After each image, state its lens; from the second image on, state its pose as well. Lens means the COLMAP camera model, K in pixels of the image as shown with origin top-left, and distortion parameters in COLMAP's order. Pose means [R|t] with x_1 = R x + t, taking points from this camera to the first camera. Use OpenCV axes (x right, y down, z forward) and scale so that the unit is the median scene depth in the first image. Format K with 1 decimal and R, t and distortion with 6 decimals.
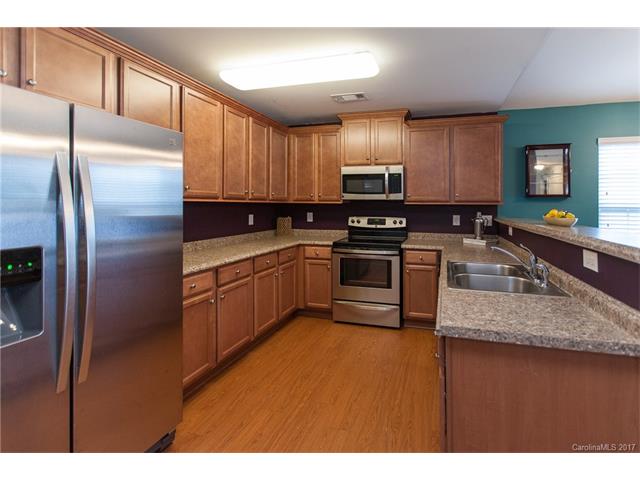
lens RADIAL K [[297.0, 0, 344.1], [0, 297.0, 230.3], [0, 0, 1]] dist [0.000422, 0.000168]
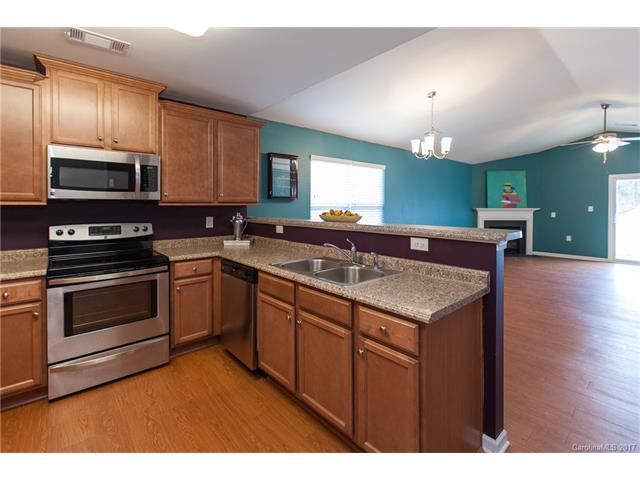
lens RADIAL K [[297.0, 0, 344.1], [0, 297.0, 230.3], [0, 0, 1]] dist [0.000422, 0.000168]
pose [[0.539729, -0.077640, 0.838251, -0.199898], [0.074498, 0.996236, 0.044305, -0.021348], [-0.838536, 0.038535, 0.543482, 0.166760]]
